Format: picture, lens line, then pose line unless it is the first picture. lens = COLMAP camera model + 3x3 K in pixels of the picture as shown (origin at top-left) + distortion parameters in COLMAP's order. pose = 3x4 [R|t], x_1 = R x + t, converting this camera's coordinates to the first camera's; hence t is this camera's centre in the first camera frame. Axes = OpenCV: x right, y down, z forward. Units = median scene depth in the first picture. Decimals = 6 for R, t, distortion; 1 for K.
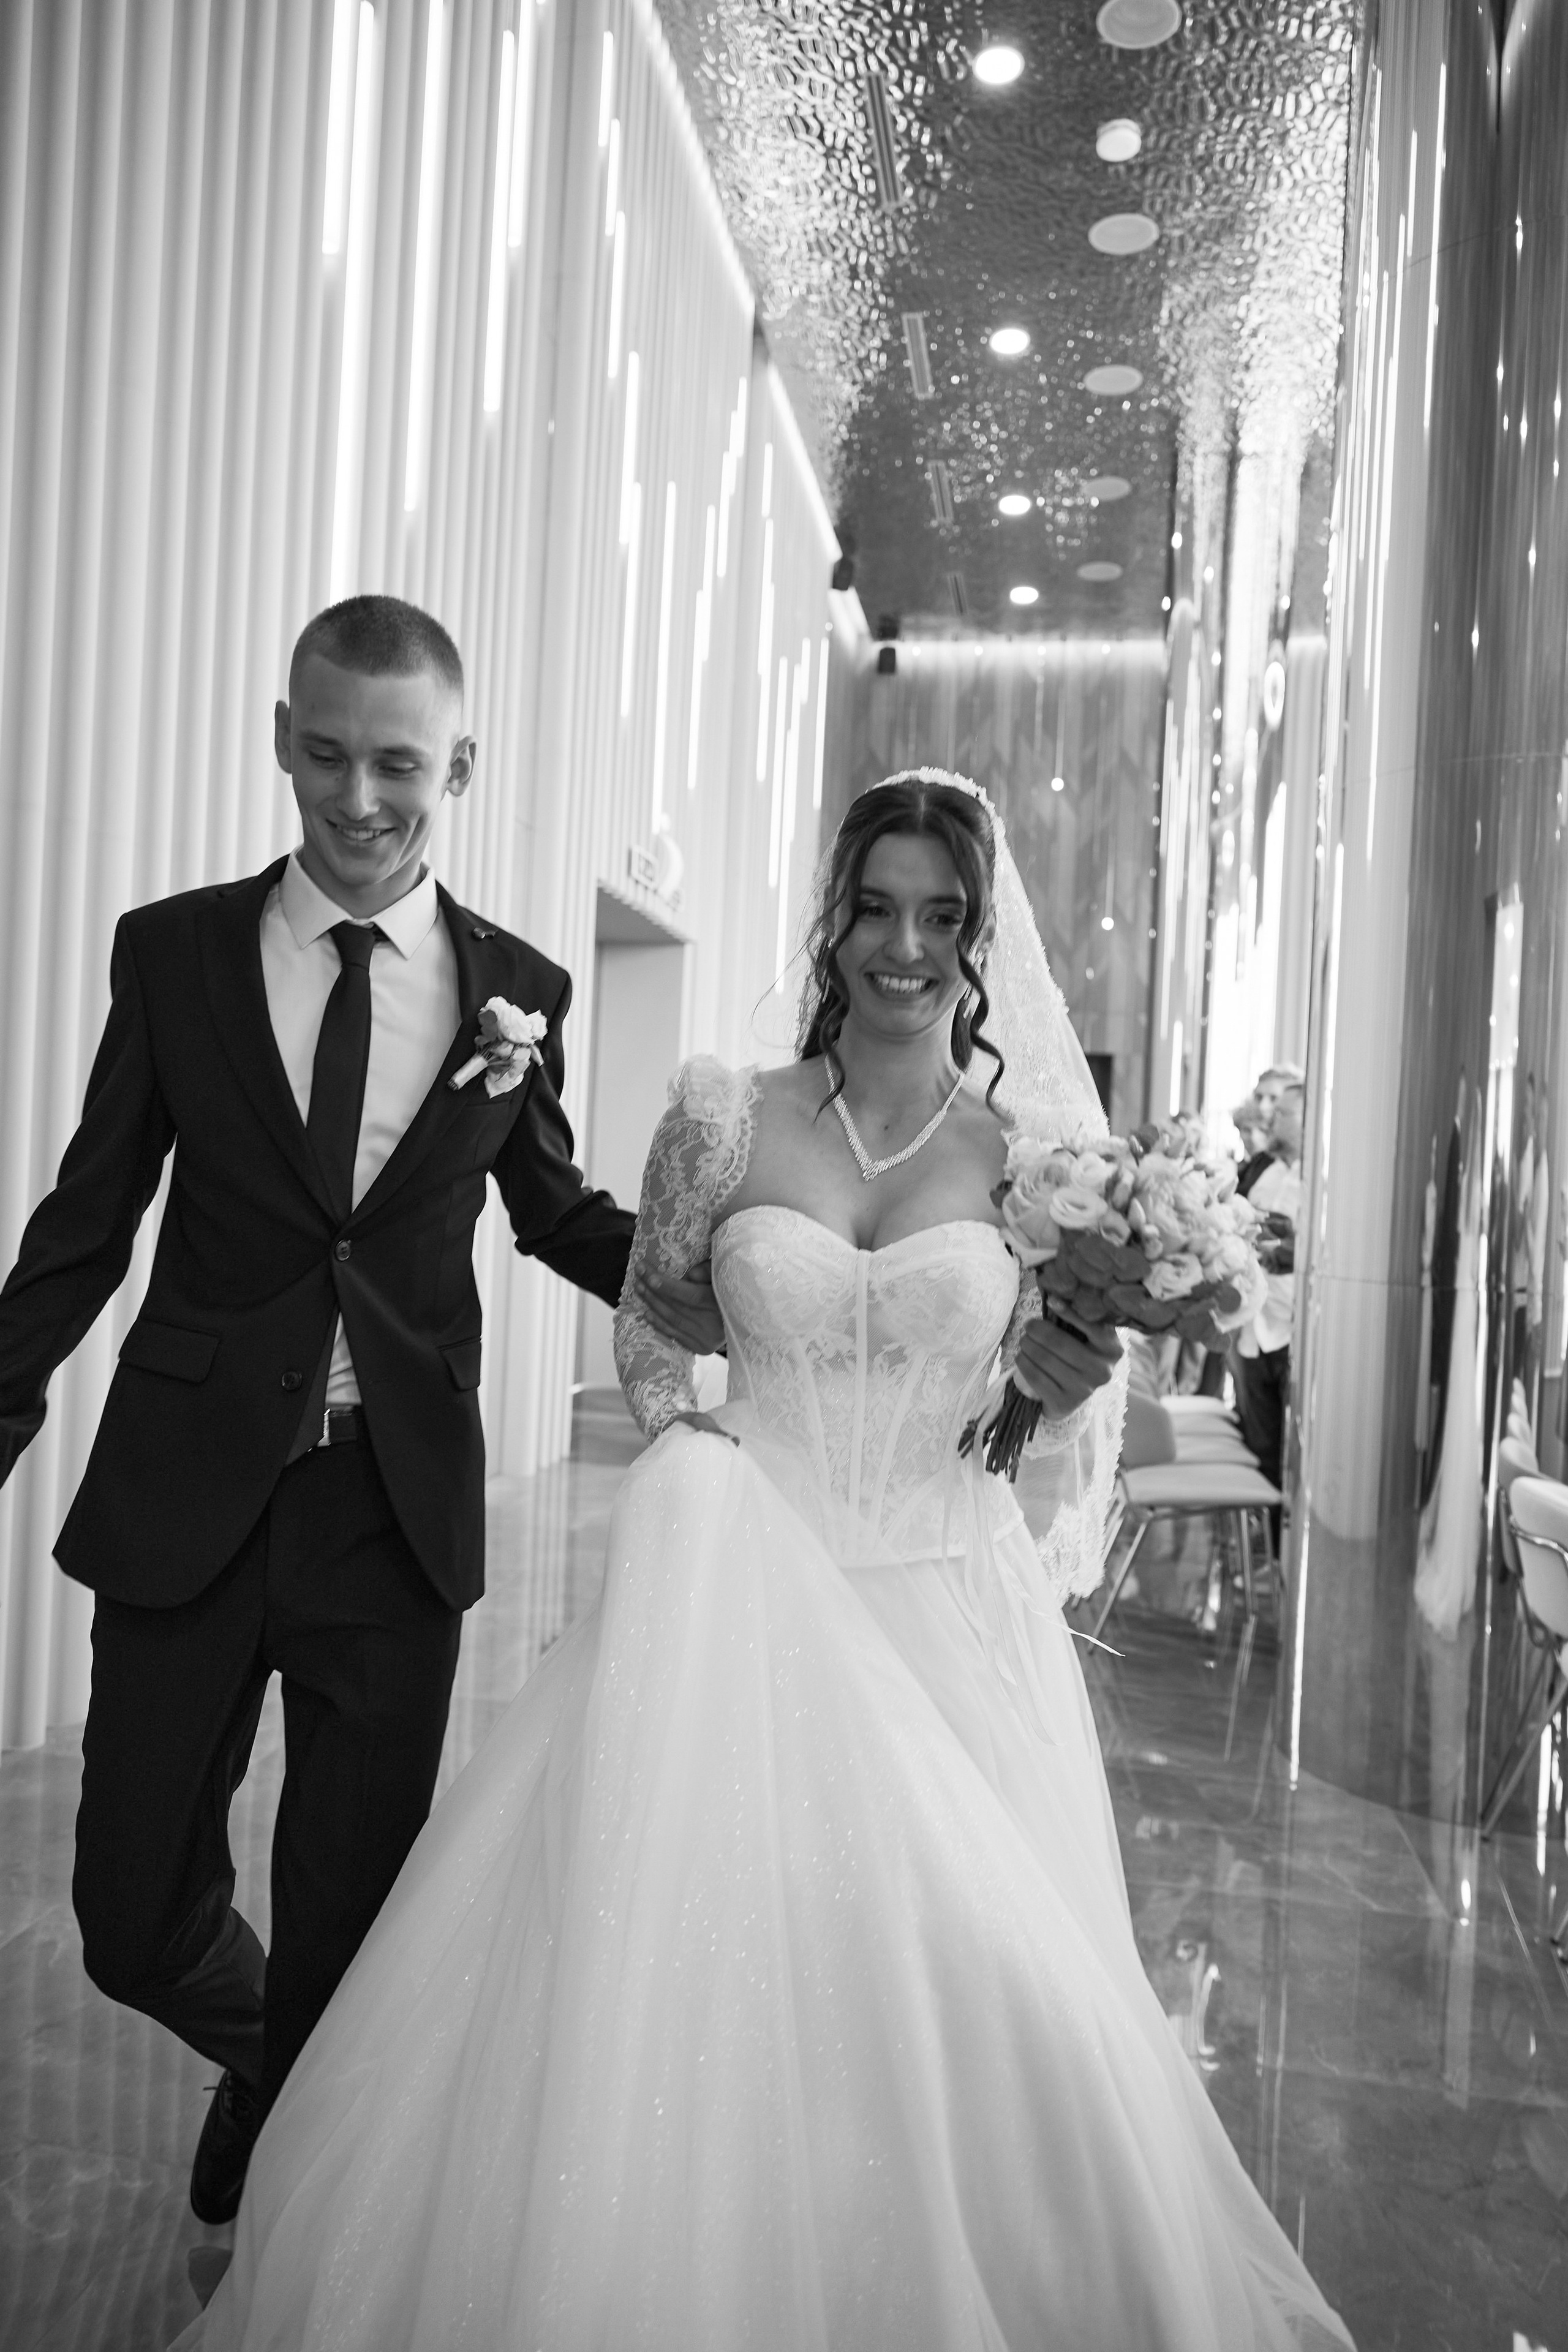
lens RADIAL K [[1584.7, 0, 784.0], [0, 1584.7, 1176.0], [0, 0, 1]] dist [-0.010475, 0.005680]
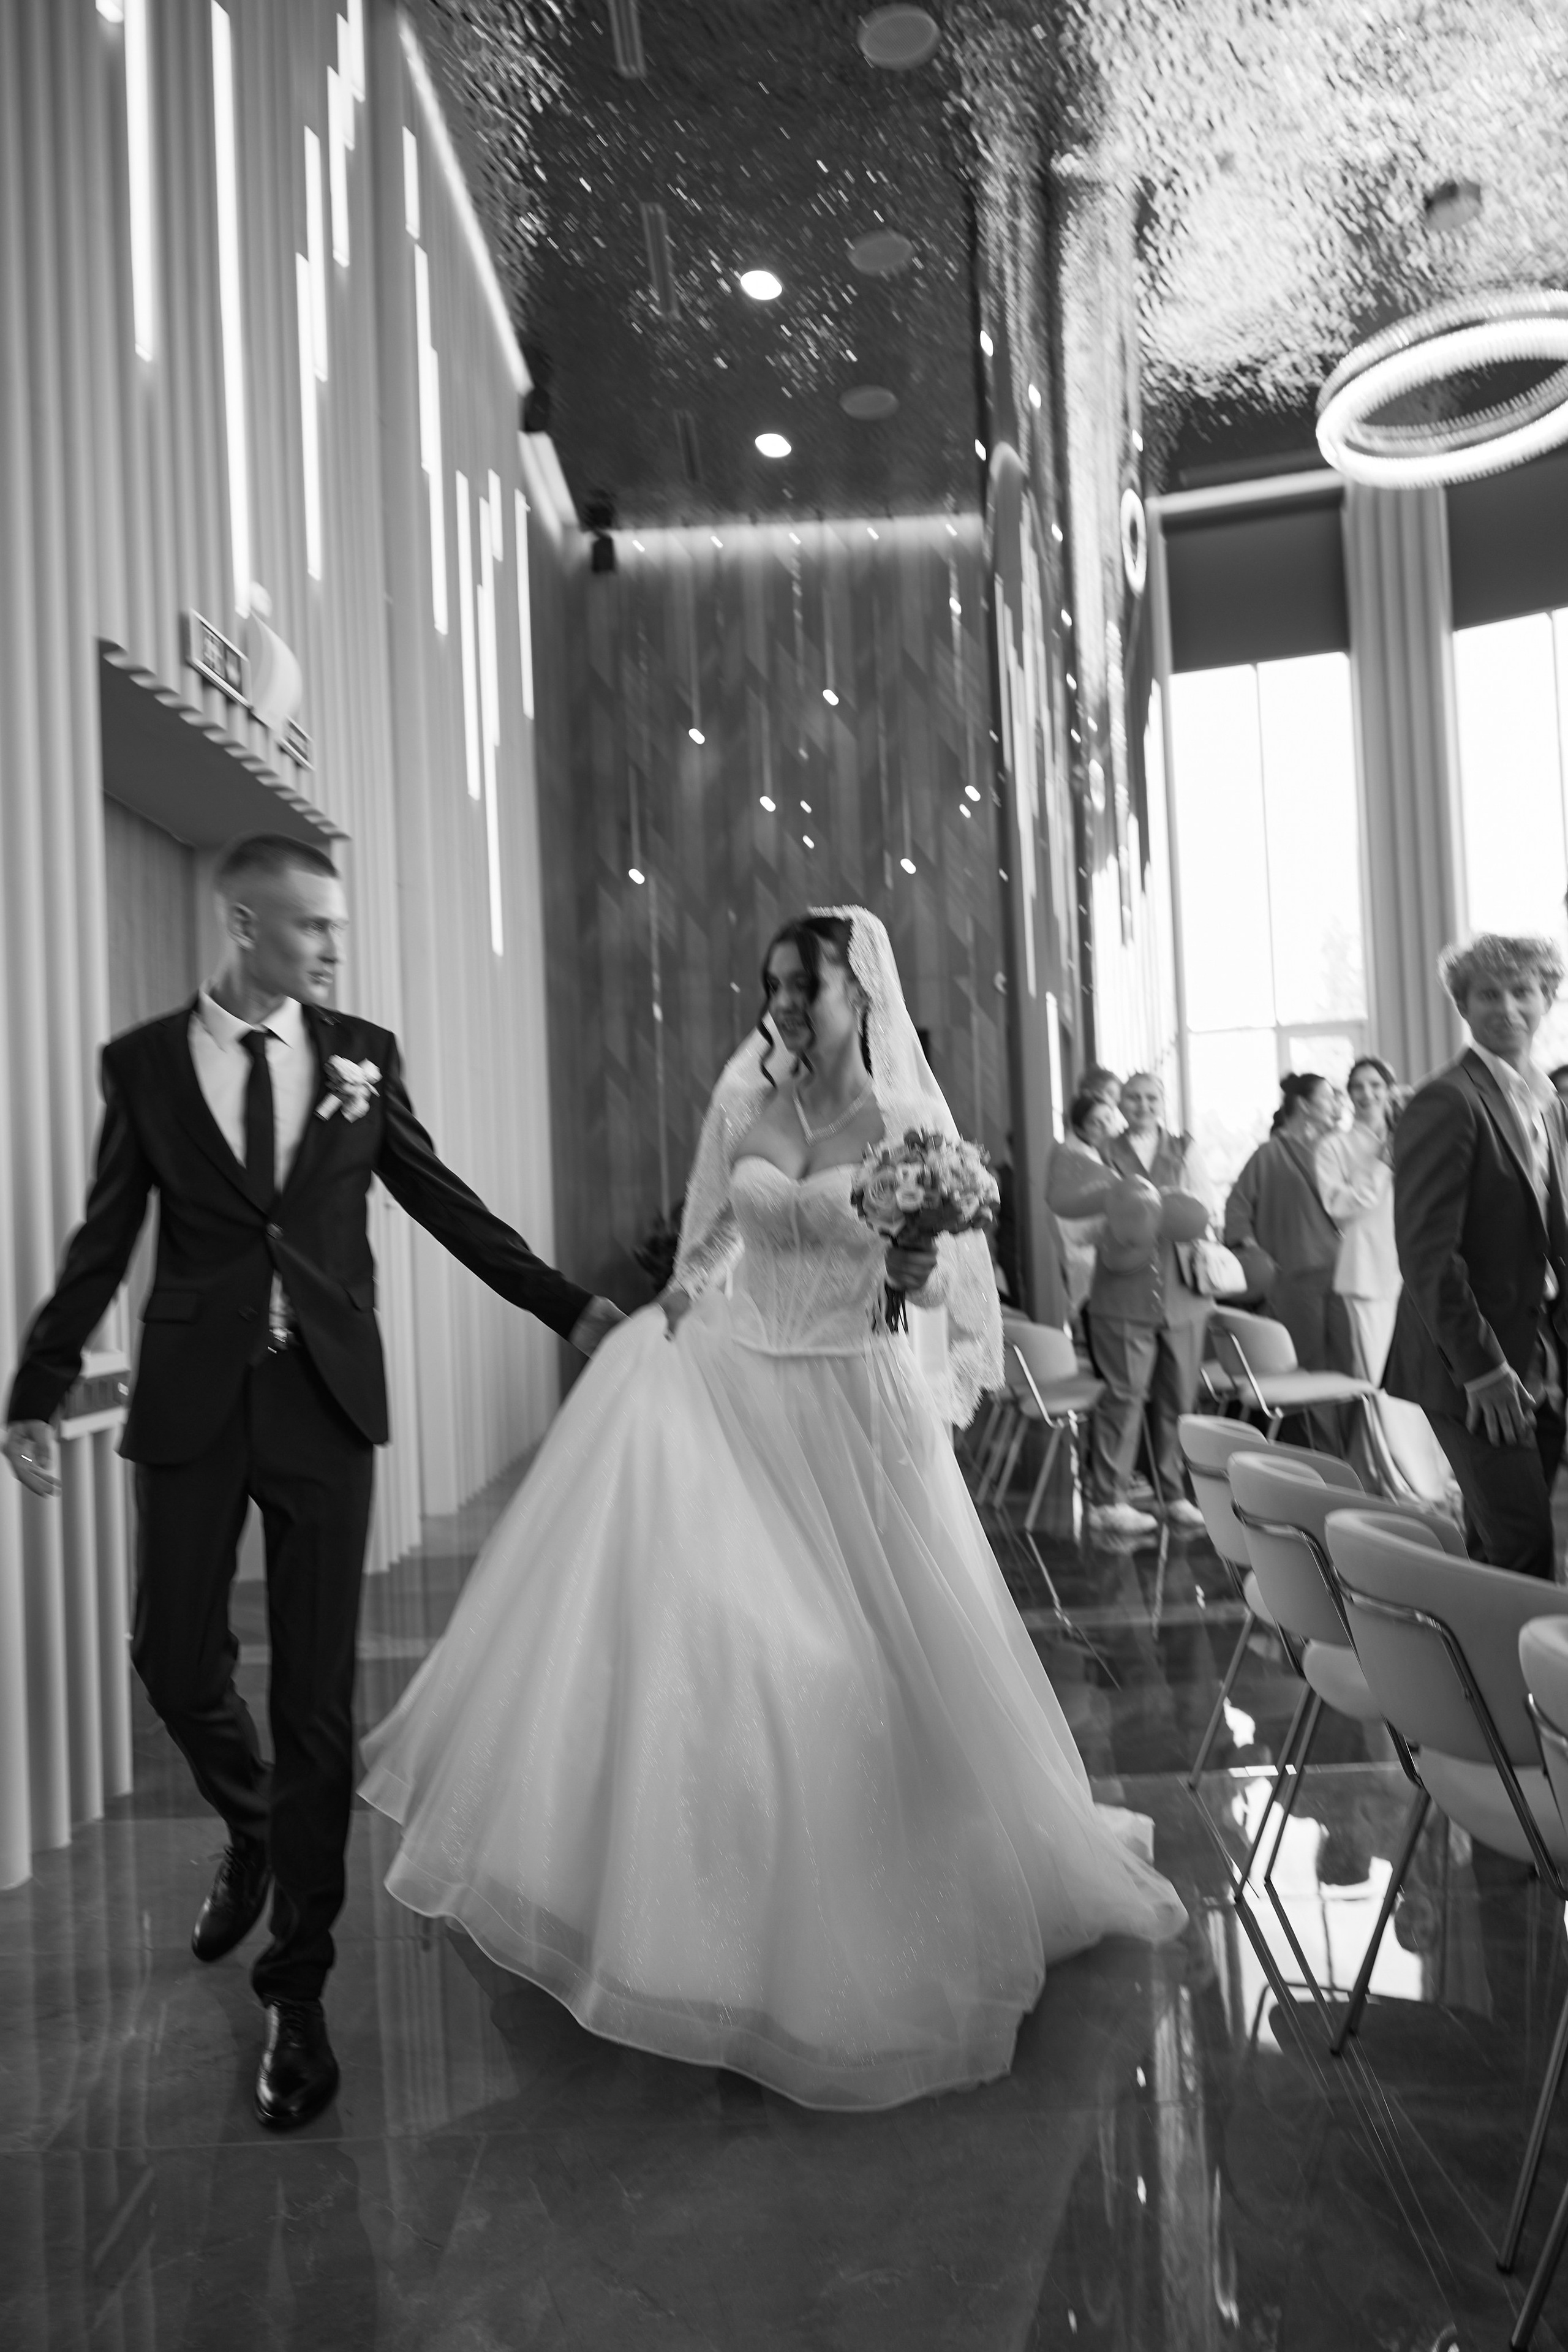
lens RADIAL K [[1584.7, 0, 784.0], [0, 1584.7, 1176.0], [0, 0, 1]] dist [-0.010475, 0.005680]
pose [[0.983139, -0.089539, 0.159439, 0.000432], [0.093798, 0.995403, -0.019371, 0.006596], [-0.156971, 0.033999, 0.987018, 0.222891]]
